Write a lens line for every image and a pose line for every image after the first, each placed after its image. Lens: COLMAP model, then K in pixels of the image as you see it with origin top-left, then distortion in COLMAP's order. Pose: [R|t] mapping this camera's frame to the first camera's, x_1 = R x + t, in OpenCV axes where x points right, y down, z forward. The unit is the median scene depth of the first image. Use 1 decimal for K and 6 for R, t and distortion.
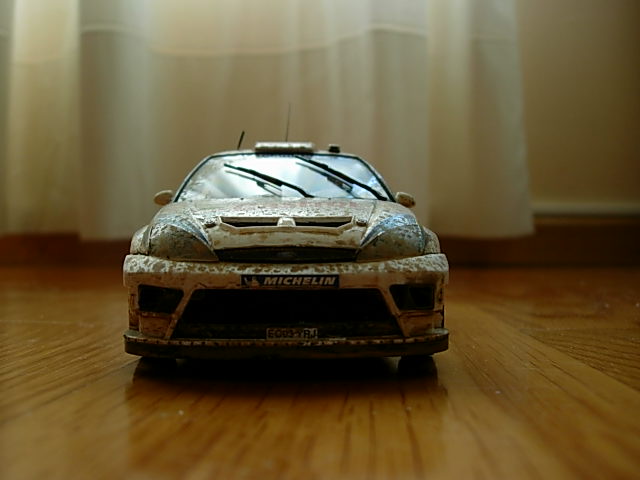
lens RADIAL K [[719.5, 0, 320.0], [0, 719.5, 240.0], [0, 0, 1]] dist [-0.191247, 0.019792]
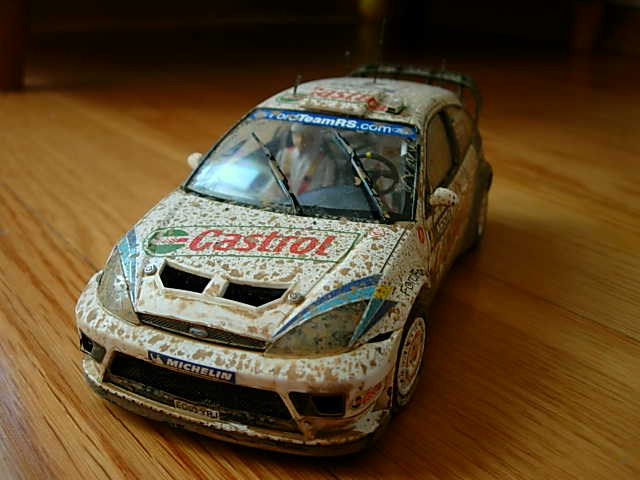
lens RADIAL K [[719.5, 0, 320.0], [0, 719.5, 240.0], [0, 0, 1]] dist [-0.191247, 0.019792]
pose [[0.915451, 0.178123, -0.360863, 0.433871], [-0.036083, 0.929430, 0.367231, -0.460178], [0.400809, -0.323161, 0.857274, 0.295502]]
